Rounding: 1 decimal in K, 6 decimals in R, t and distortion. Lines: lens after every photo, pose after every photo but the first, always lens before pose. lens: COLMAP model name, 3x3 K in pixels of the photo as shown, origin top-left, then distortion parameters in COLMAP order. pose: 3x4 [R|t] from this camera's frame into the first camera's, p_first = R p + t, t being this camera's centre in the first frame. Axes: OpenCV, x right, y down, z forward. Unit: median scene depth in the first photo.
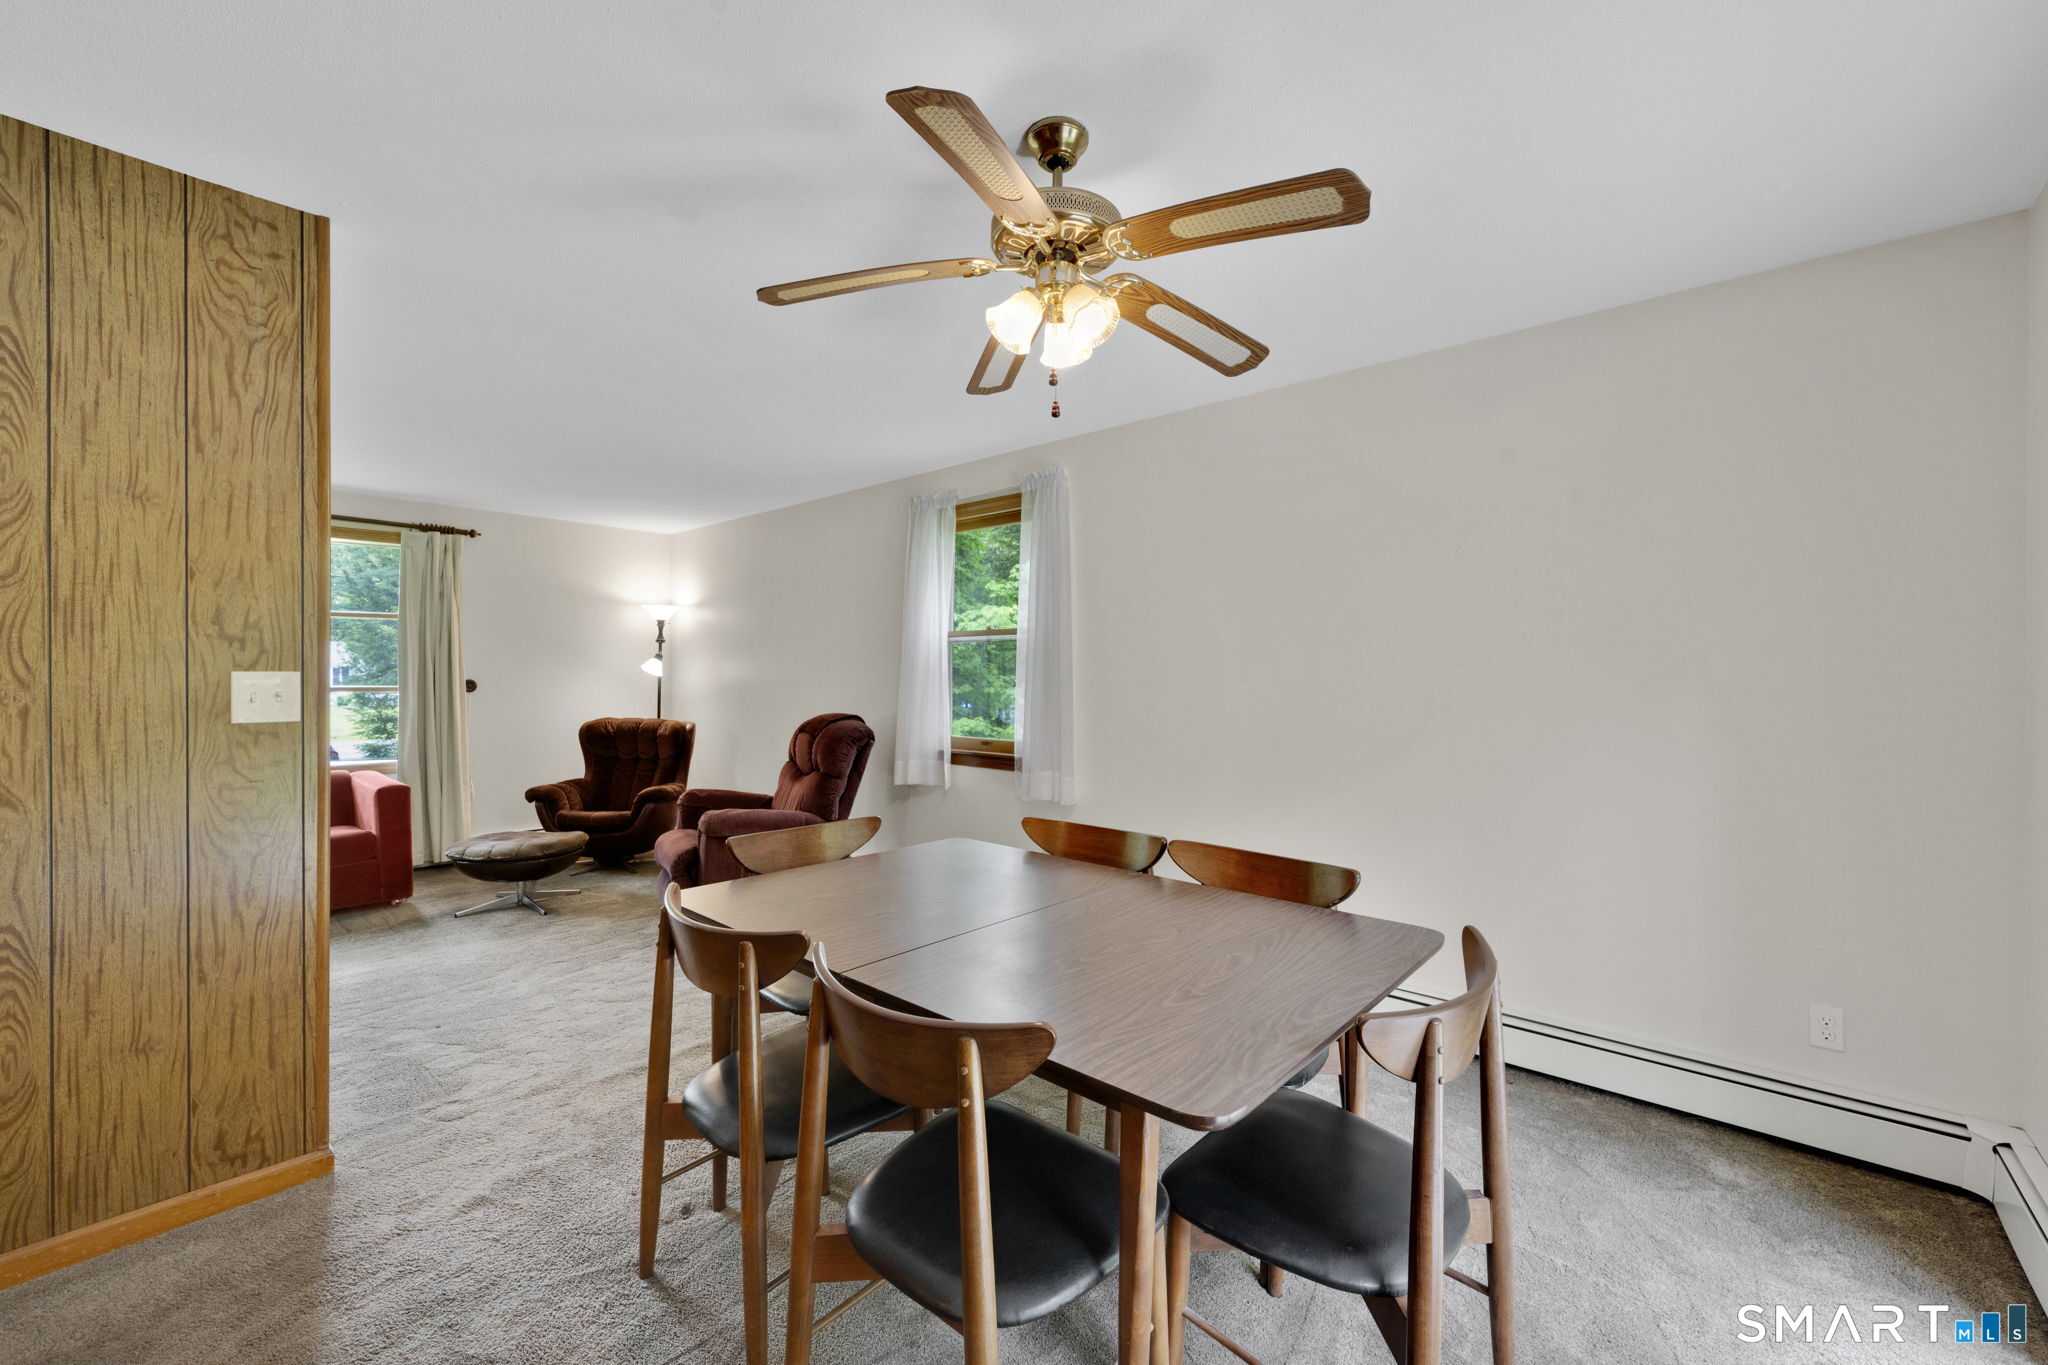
lens RADIAL K [[820.0, 0, 1032.7], [0, 820.0, 675.0], [0, 0, 1]] dist [-0.001842, 0.000019]
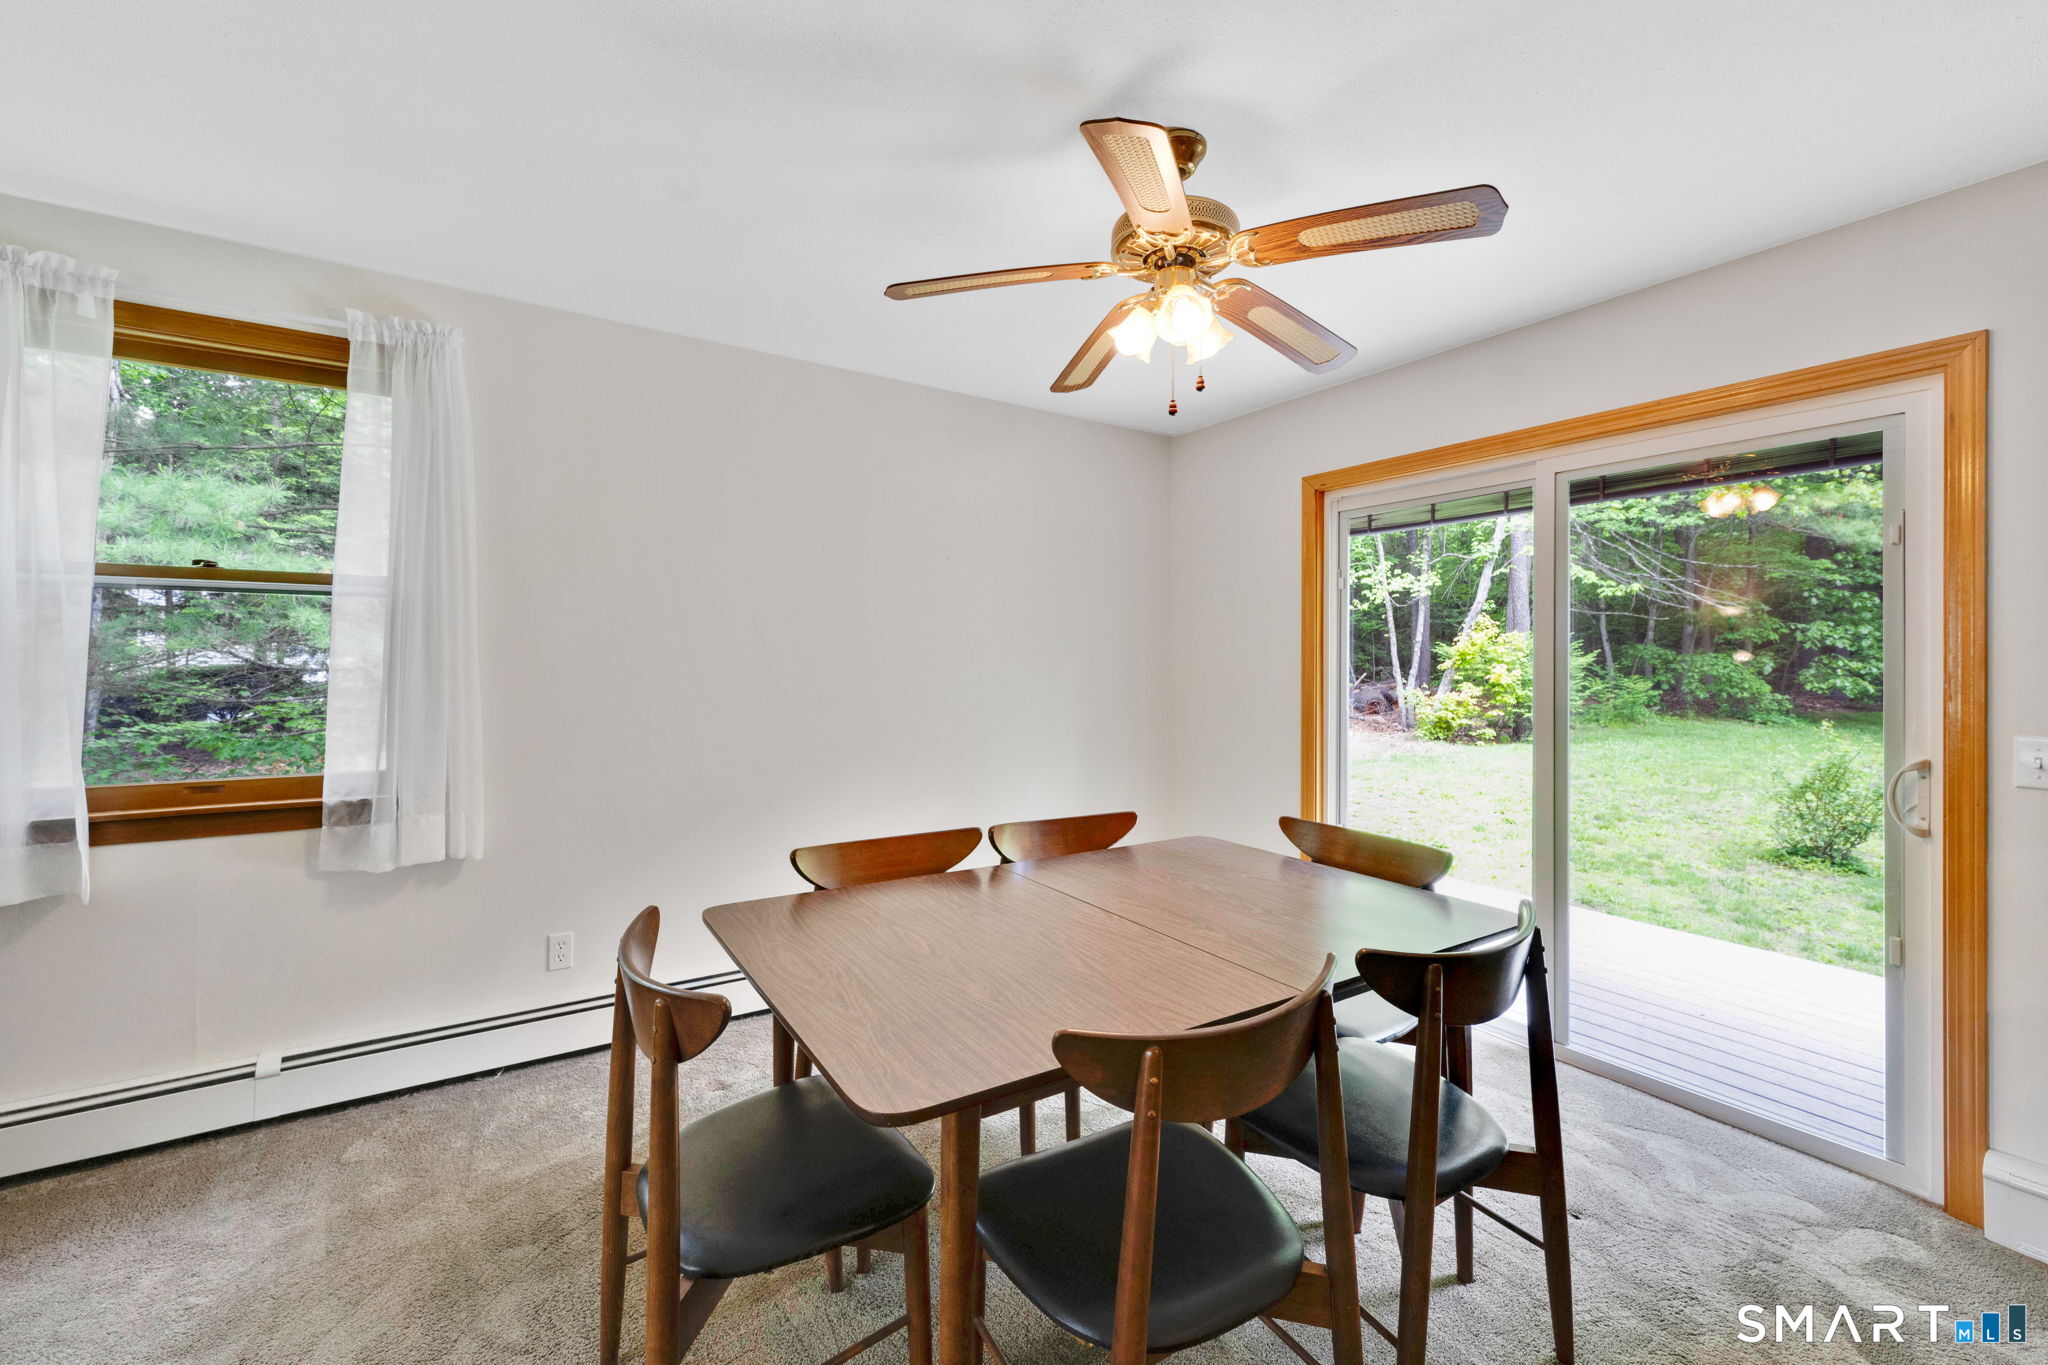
lens RADIAL K [[820.0, 0, 1035.4], [0, 820.0, 654.0], [0, 0, 1]] dist [-0.001842, 0.000019]
pose [[0.283350, 0.007590, 0.958986, -0.397560], [-0.003216, 0.999971, -0.006965, 0.000718], [-0.959011, -0.001111, 0.283366, 0.350101]]
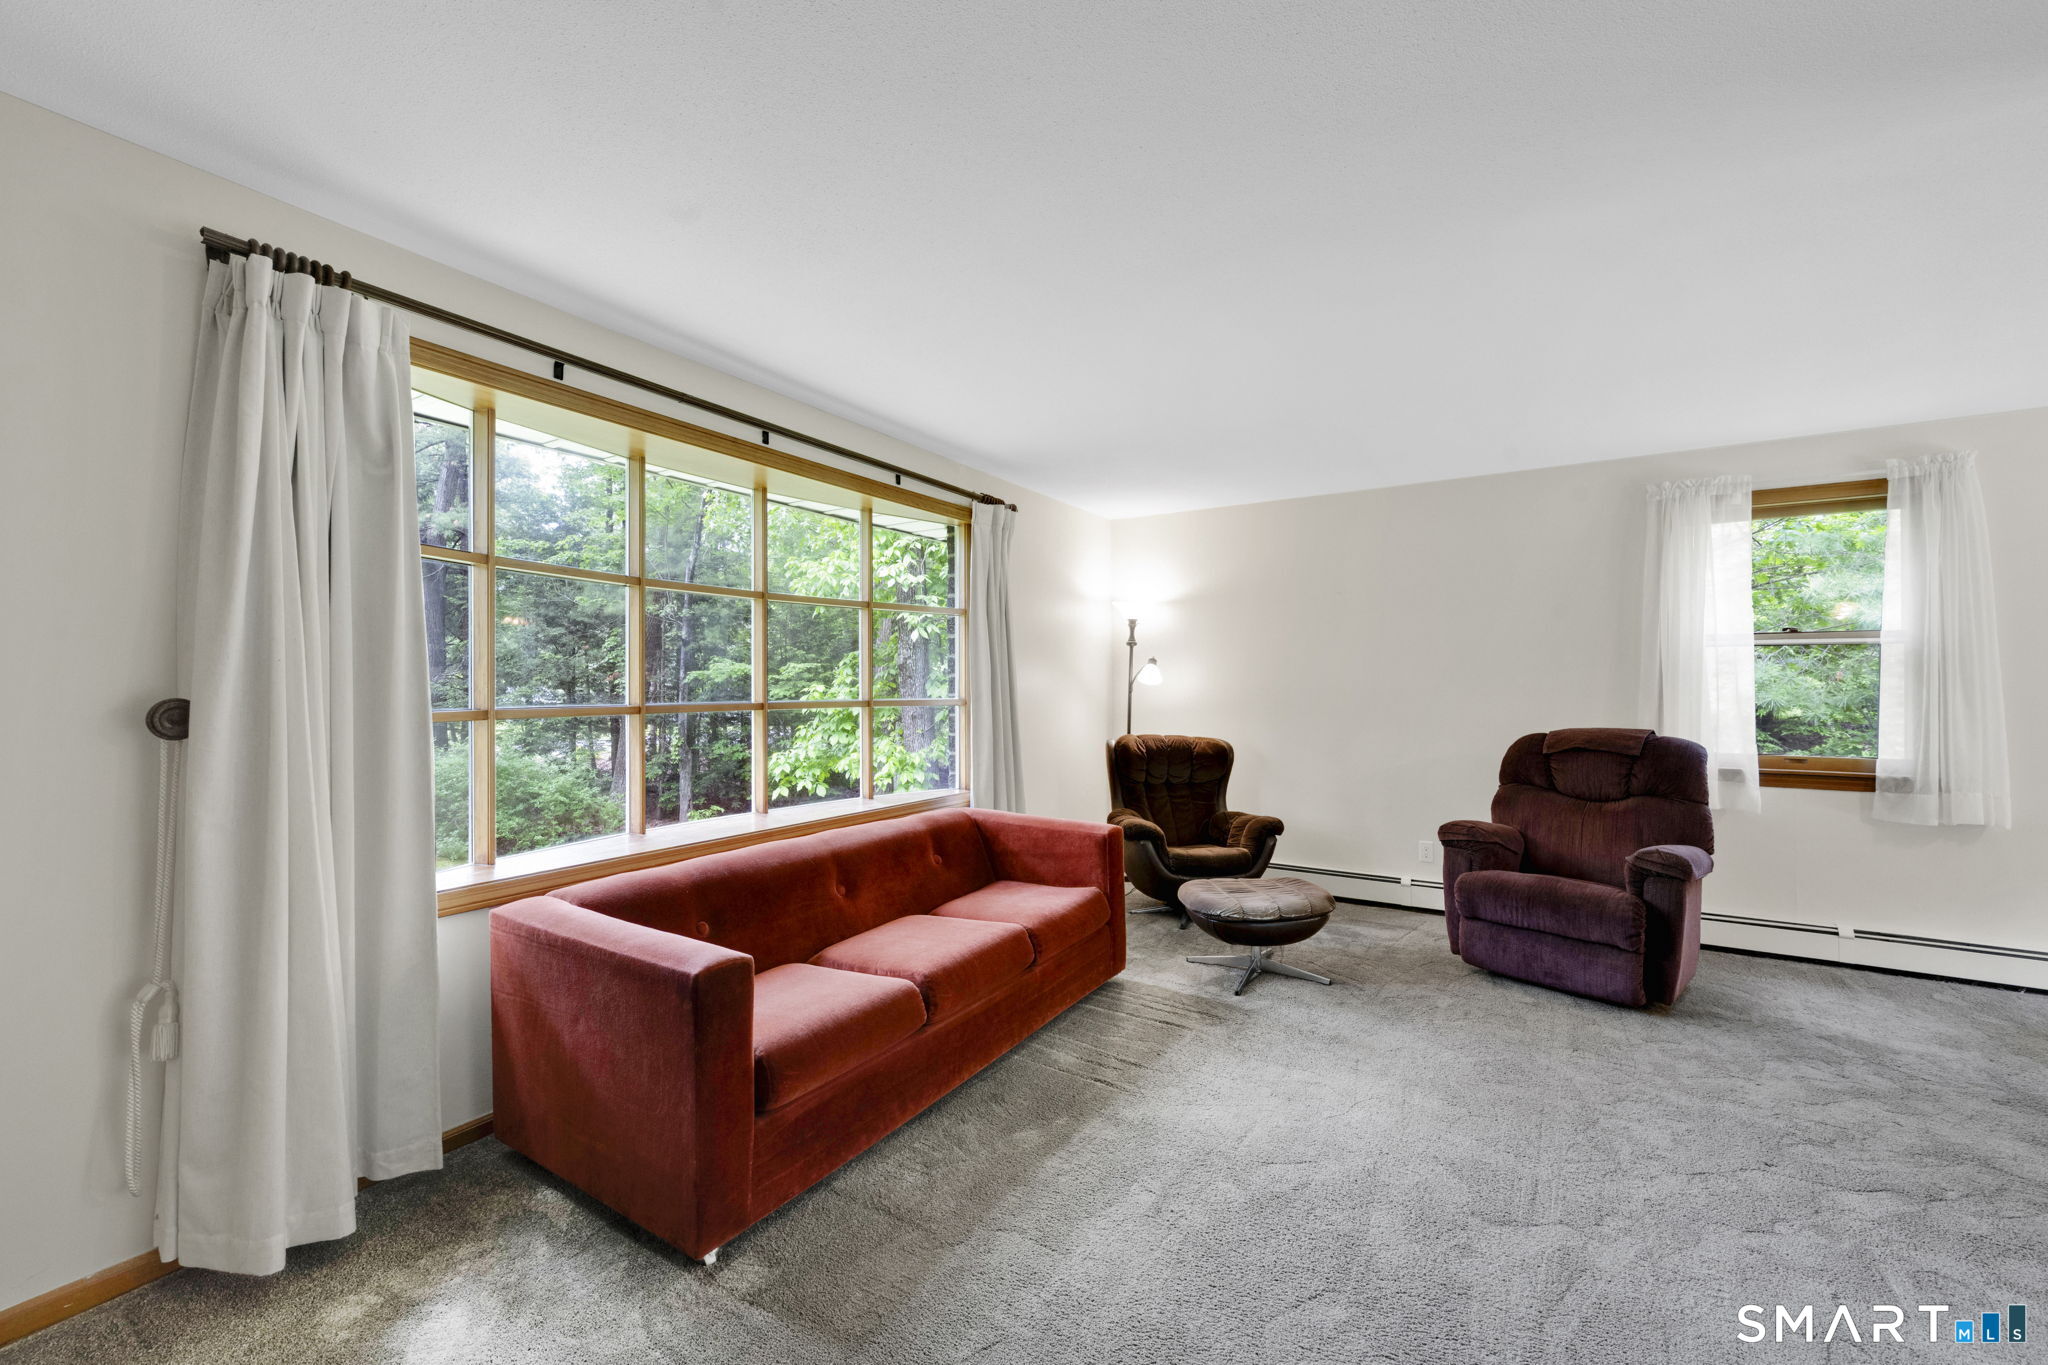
lens RADIAL K [[820.0, 0, 1033.8], [0, 820.0, 677.6], [0, 0, 1]] dist [-0.001842, 0.000019]
pose [[0.987150, 0.001260, 0.159793, -0.997133], [0.000078, 0.999965, -0.008368, 0.000962], [-0.159798, 0.008273, 0.987115, 0.255584]]
